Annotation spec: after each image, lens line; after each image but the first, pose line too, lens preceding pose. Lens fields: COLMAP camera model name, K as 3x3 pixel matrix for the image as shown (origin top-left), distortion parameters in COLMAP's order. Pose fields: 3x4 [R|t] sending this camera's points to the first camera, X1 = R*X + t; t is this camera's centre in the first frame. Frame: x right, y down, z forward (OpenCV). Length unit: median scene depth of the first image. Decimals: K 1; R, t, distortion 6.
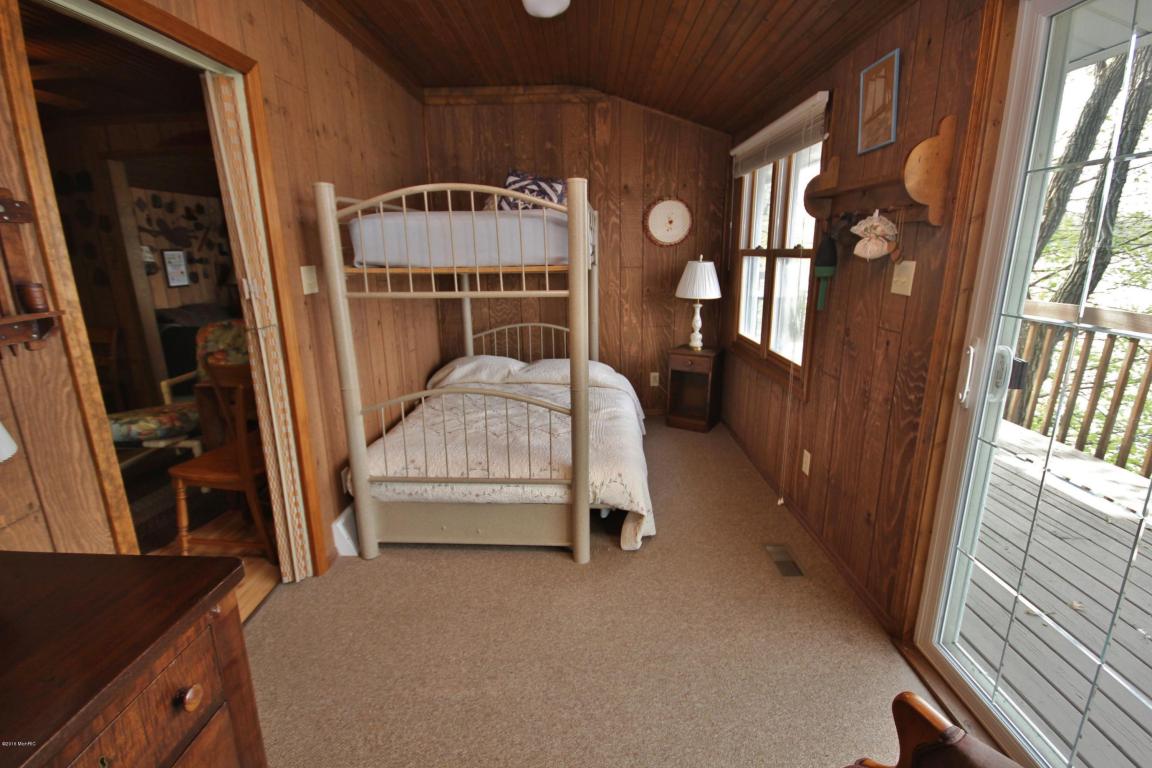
lens RADIAL K [[537.4, 0, 576.0], [0, 537.4, 384.0], [0, 0, 1]] dist [-0.000748, -0.000298]
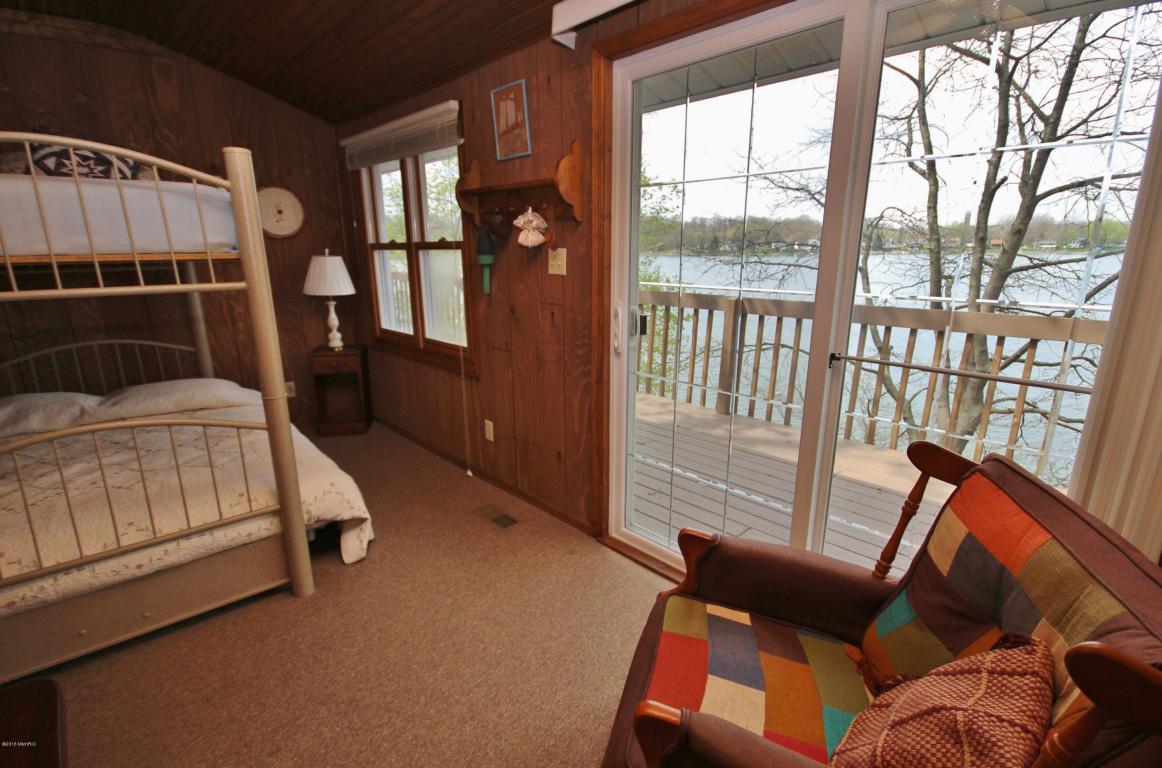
lens RADIAL K [[552.9, 0, 581.0], [0, 552.9, 384.0], [0, 0, 1]] dist [0.013410, -0.014557]
pose [[0.708107, -0.156965, 0.688438, -0.240896], [0.166663, 0.984585, 0.053061, 0.022748], [-0.686155, 0.077164, 0.723352, 0.022501]]
